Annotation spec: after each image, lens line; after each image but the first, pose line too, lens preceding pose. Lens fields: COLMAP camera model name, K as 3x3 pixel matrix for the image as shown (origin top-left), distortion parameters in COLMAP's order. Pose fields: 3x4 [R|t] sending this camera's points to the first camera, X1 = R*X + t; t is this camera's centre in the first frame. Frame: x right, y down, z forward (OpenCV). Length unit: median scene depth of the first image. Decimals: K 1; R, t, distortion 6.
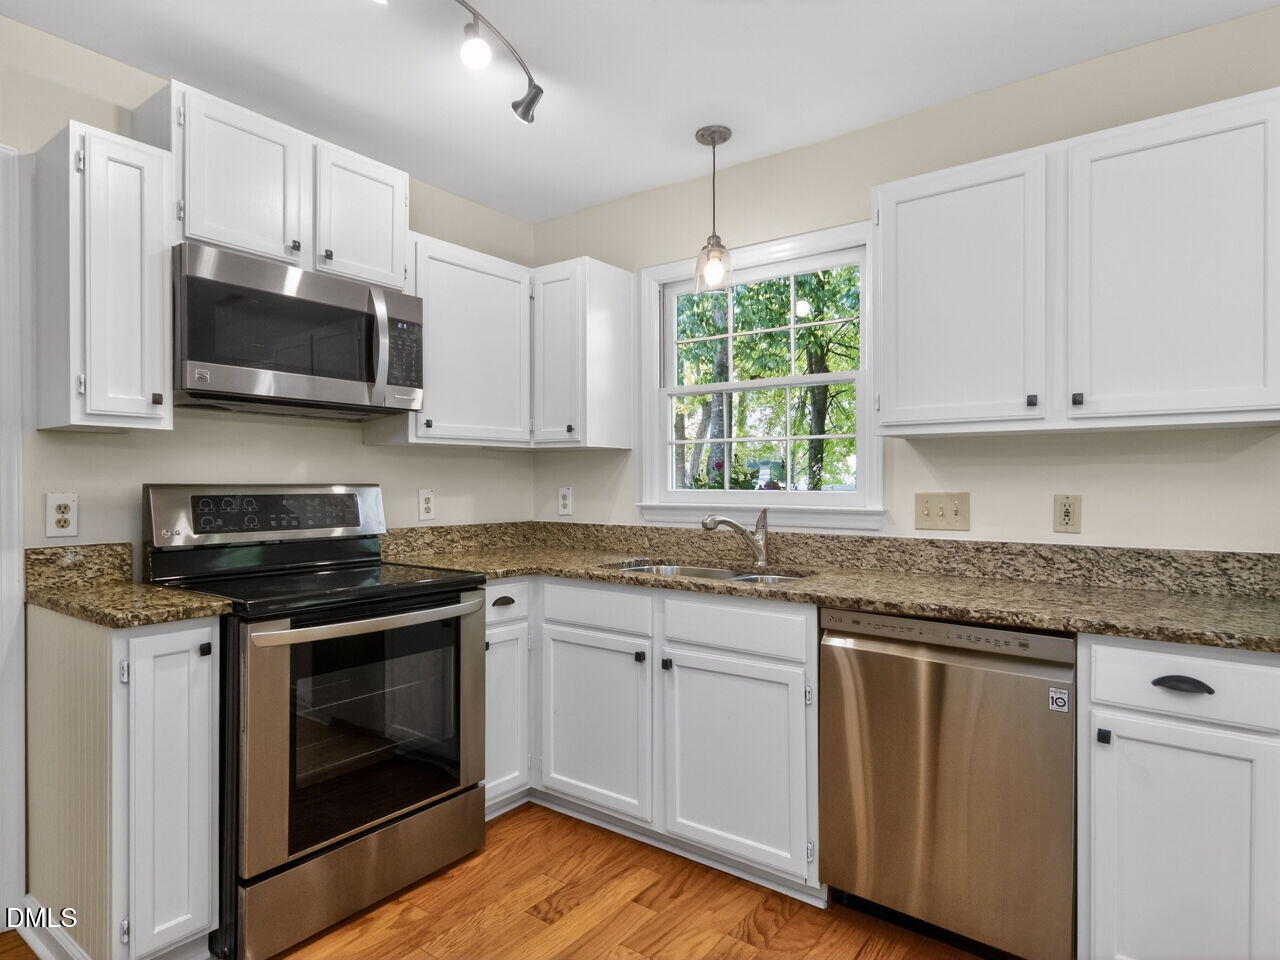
lens RADIAL K [[739.8, 0, 641.5], [0, 739.8, 483.6], [0, 0, 1]] dist [0.005772, 0.002908]
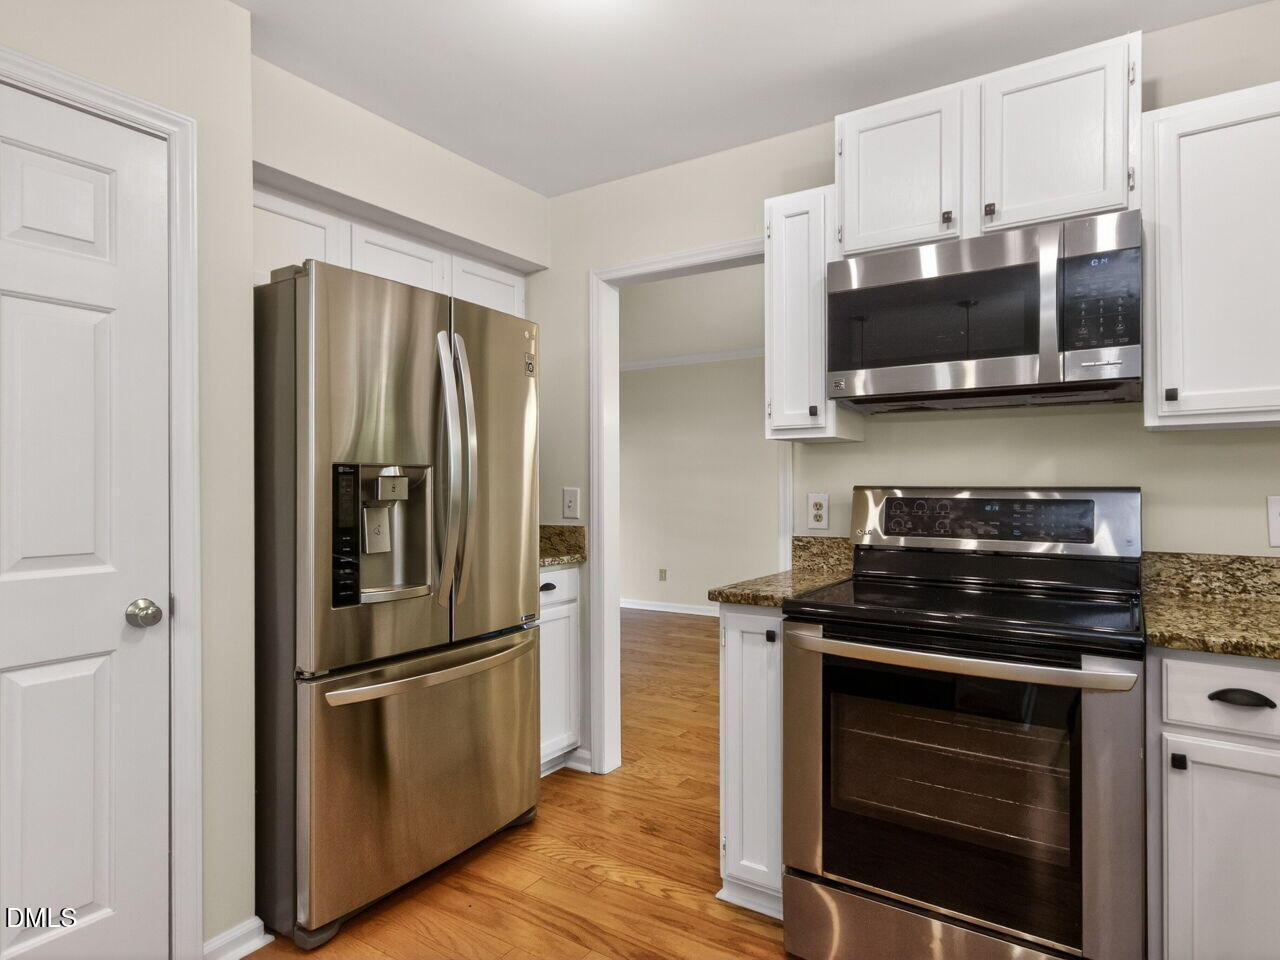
lens RADIAL K [[739.8, 0, 641.5], [0, 739.8, 483.6], [0, 0, 1]] dist [0.005772, 0.002908]
pose [[0.061531, -0.001554, -0.998104, 0.413658], [-0.002354, 0.999996, -0.001702, -0.000821], [0.998102, 0.002454, 0.061527, 0.611134]]
